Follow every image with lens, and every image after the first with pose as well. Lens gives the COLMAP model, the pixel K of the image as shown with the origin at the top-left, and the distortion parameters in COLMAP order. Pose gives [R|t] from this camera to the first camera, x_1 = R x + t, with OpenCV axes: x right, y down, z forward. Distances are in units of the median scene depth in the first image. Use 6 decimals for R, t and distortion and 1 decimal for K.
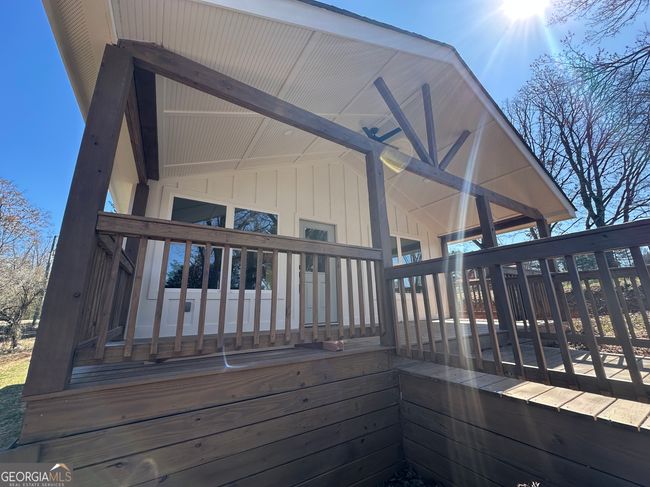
lens RADIAL K [[259.0, 0, 325.0], [0, 259.0, 243.5], [0, 0, 1]] dist [-0.000090, -0.000042]
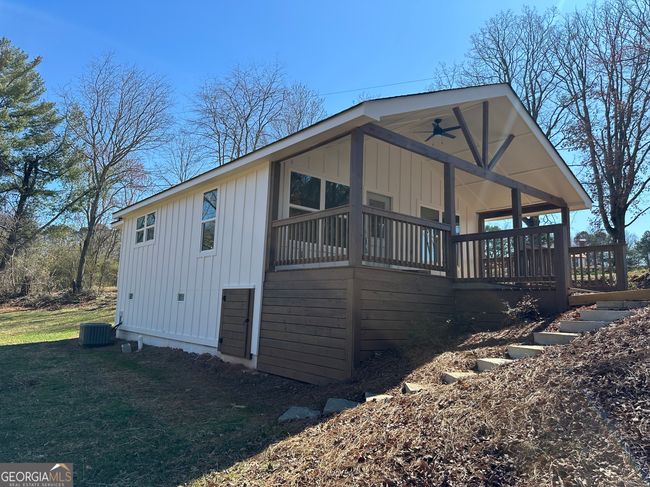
lens RADIAL K [[444.0, 0, 325.0], [0, 444.0, 243.5], [0, 0, 1]] dist [0.133468, -0.136343]
pose [[0.990651, 0.071769, 0.116018, -0.583689], [-0.083047, 0.991960, 0.095489, -0.042283], [-0.108232, -0.104231, 0.988646, -1.160237]]
